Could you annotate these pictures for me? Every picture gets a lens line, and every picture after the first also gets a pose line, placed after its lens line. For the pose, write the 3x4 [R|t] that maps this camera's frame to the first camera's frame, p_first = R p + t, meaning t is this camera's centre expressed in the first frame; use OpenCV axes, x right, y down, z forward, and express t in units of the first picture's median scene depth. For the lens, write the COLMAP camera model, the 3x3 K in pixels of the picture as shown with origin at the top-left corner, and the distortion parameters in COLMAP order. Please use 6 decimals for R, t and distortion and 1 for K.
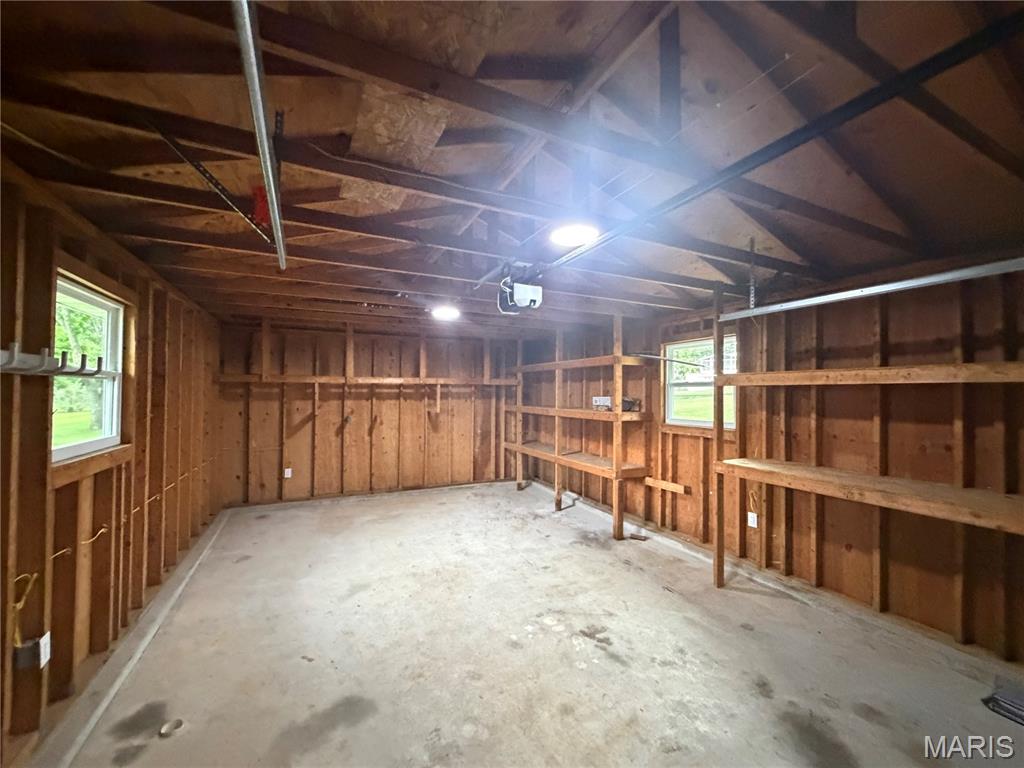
lens RADIAL K [[409.0, 0, 506.4], [0, 409.0, 386.3], [0, 0, 1]] dist [0.000562, -0.000408]
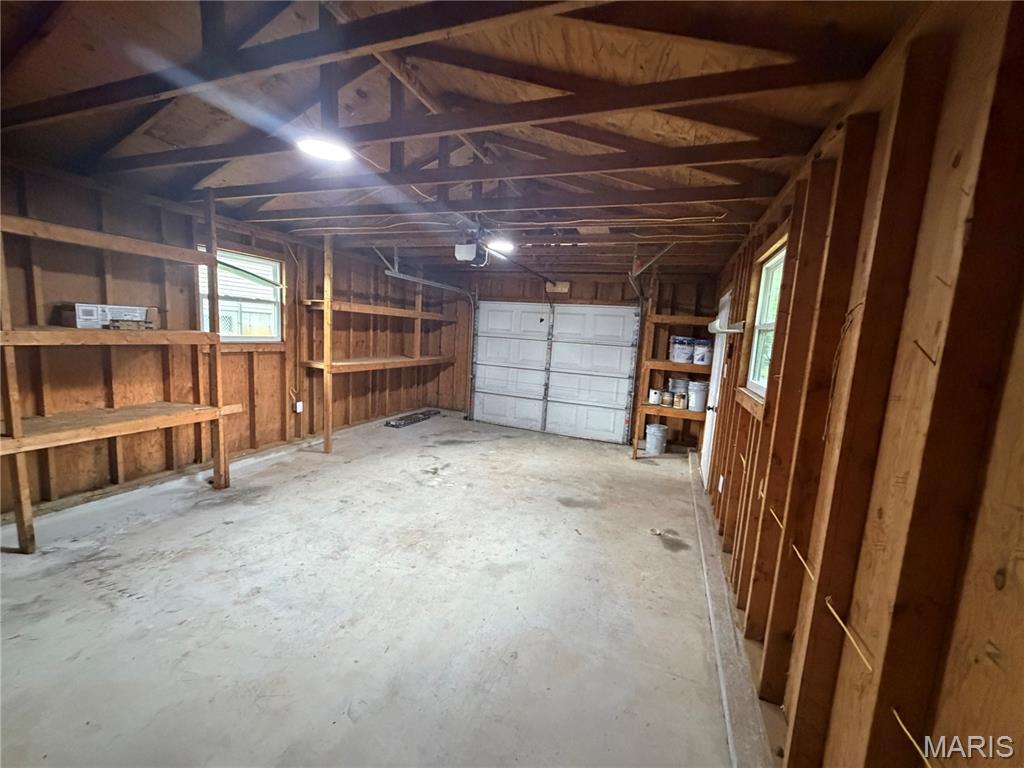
lens RADIAL K [[409.0, 0, 508.5], [0, 409.0, 383.1], [0, 0, 1]] dist [0.000562, -0.000408]
pose [[-0.675765, -0.144857, 0.722743, -0.889806], [-0.080162, 0.989127, 0.123295, 0.024928], [-0.732745, 0.025382, -0.680030, 1.492720]]
